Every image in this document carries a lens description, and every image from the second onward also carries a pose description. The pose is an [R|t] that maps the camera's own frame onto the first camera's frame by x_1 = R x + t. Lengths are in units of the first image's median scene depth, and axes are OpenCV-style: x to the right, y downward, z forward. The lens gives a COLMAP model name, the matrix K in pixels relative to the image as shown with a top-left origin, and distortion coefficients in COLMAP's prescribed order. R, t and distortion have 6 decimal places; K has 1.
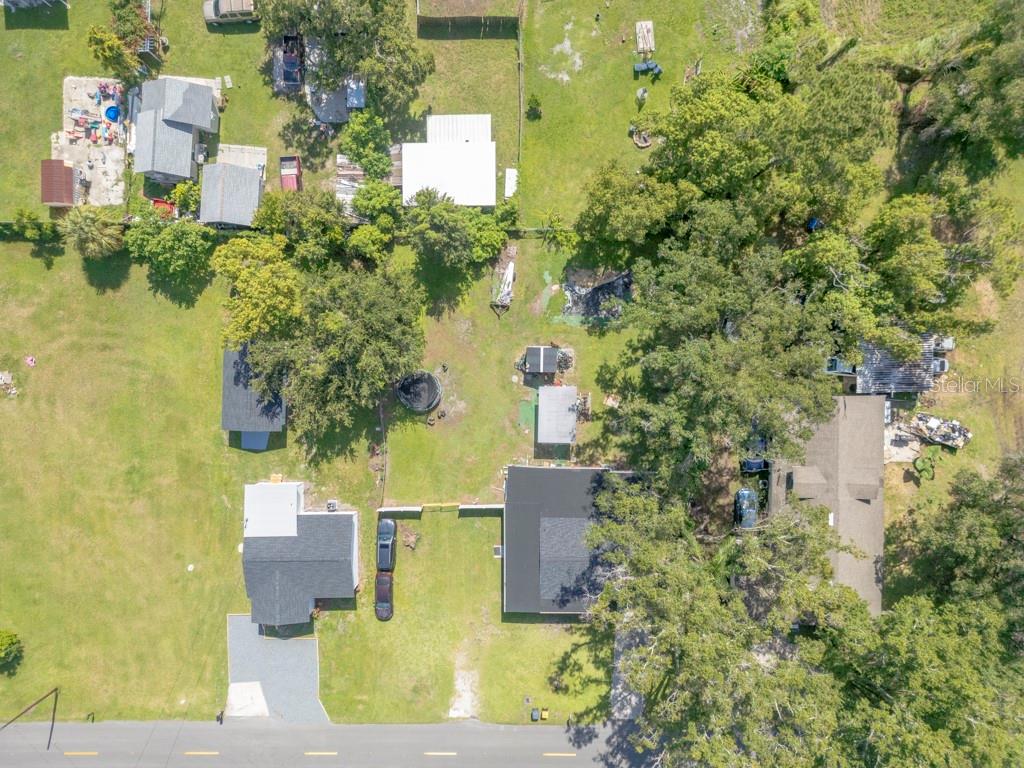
lens RADIAL K [[720.9, 0, 507.4], [0, 720.9, 389.1], [0, 0, 1]] dist [0.074658, -0.089270]
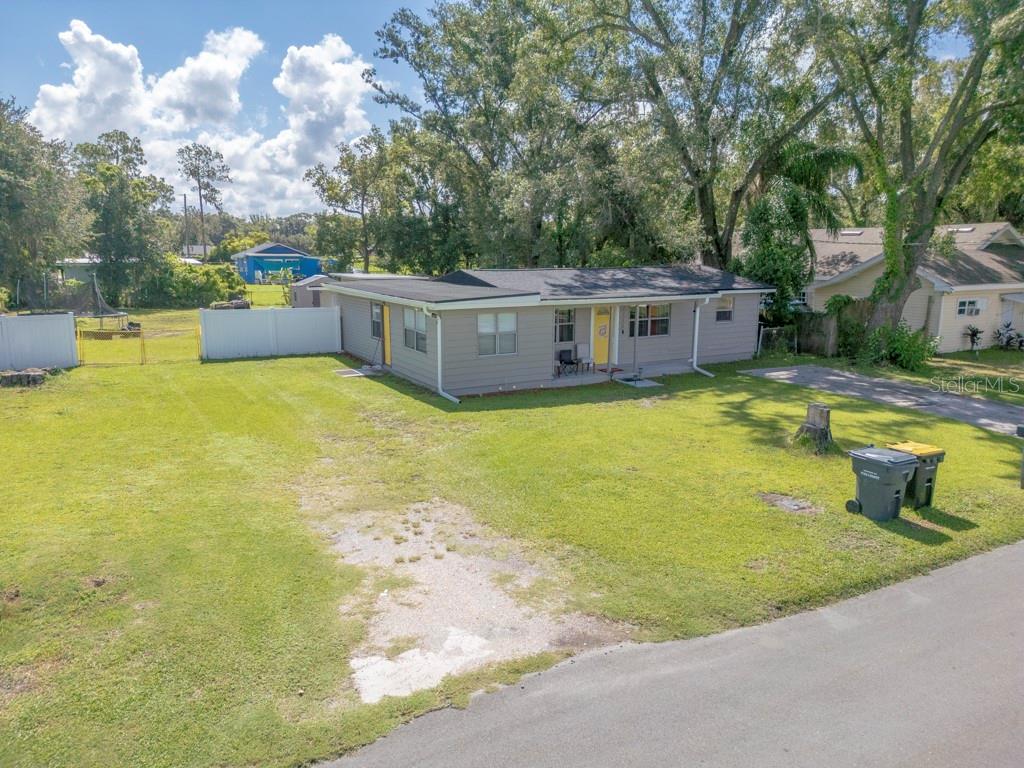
lens RADIAL K [[720.9, 0, 507.4], [0, 720.9, 389.1], [0, 0, 1]] dist [0.074658, -0.089270]
pose [[0.873709, -0.093690, 0.477341, -0.108515], [0.486286, 0.142785, -0.862055, 0.547356], [0.012609, 0.985309, 0.170313, 0.956117]]
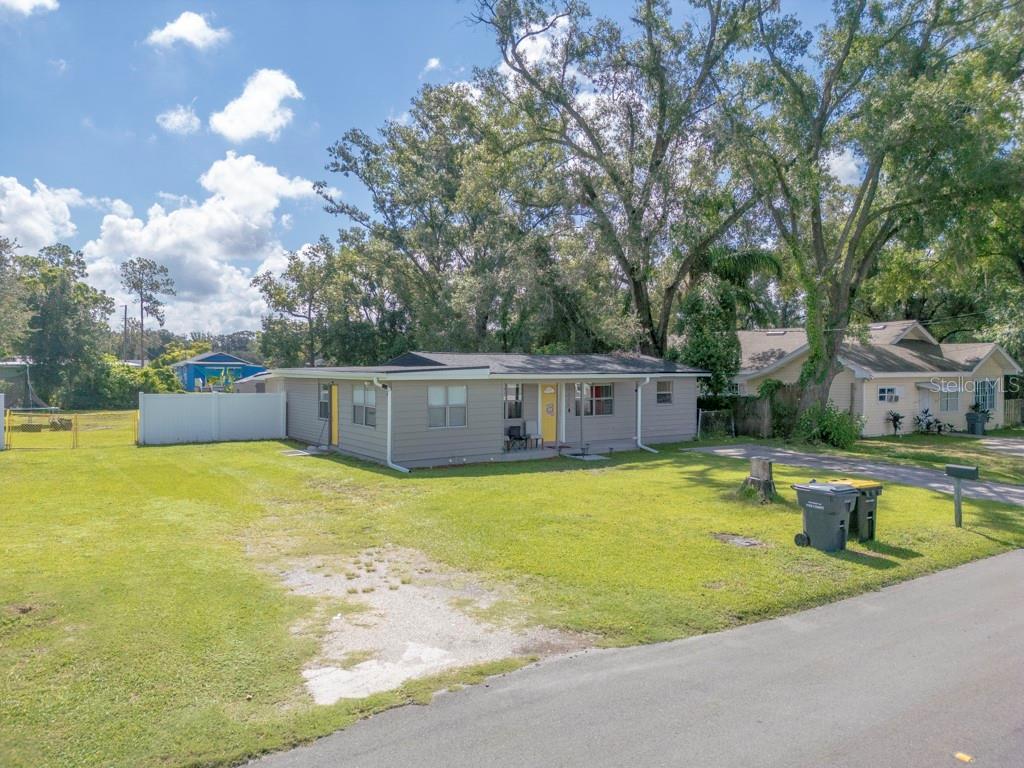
lens RADIAL K [[719.8, 0, 509.1], [0, 719.8, 387.3], [0, 0, 1]] dist [0.062446, -0.062562]
pose [[0.831325, -0.016848, 0.555532, -0.112733], [0.555583, -0.001918, -0.831459, 0.548970], [0.015074, 0.999856, 0.007766, 0.973719]]
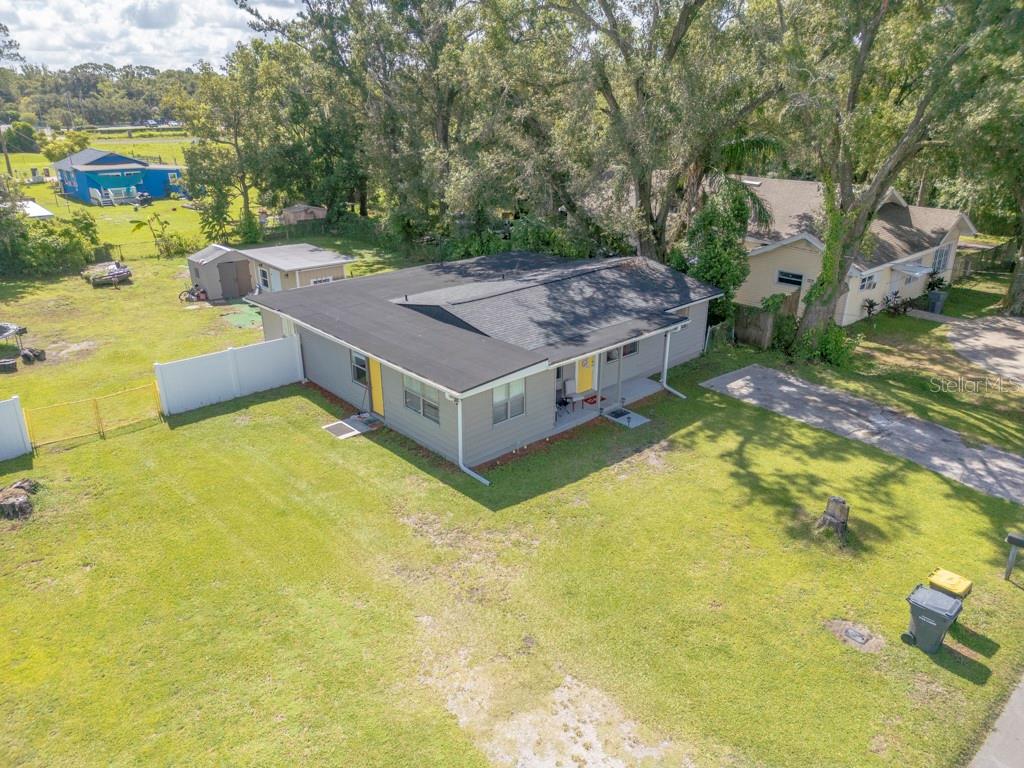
lens RADIAL K [[719.8, 0, 509.1], [0, 719.8, 387.3], [0, 0, 1]] dist [0.062446, -0.062562]
pose [[0.742012, -0.257944, 0.618775, -0.152083], [0.670036, 0.255512, -0.696969, 0.496185], [0.021675, 0.931761, 0.362425, 0.871927]]
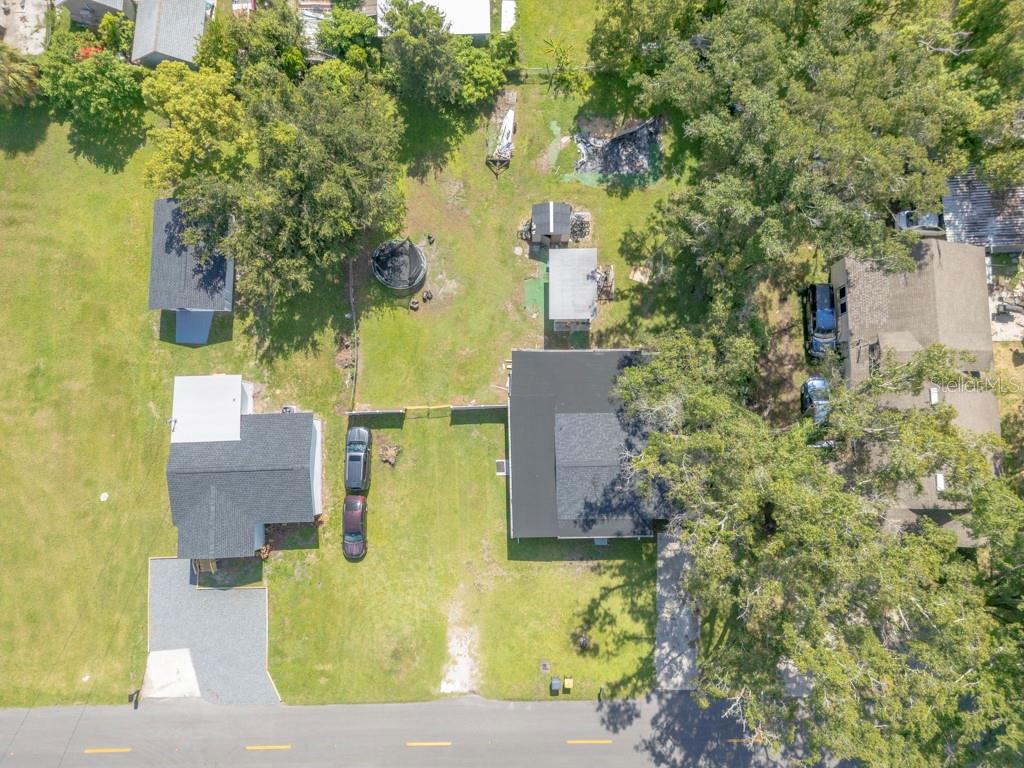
lens RADIAL K [[719.8, 0, 509.1], [0, 719.8, 387.3], [0, 0, 1]] dist [0.062446, -0.062562]
pose [[0.999781, -0.020780, 0.002609, -0.005140], [0.020942, 0.991244, -0.130368, 0.240945], [0.000123, 0.130394, 0.991462, 0.220632]]
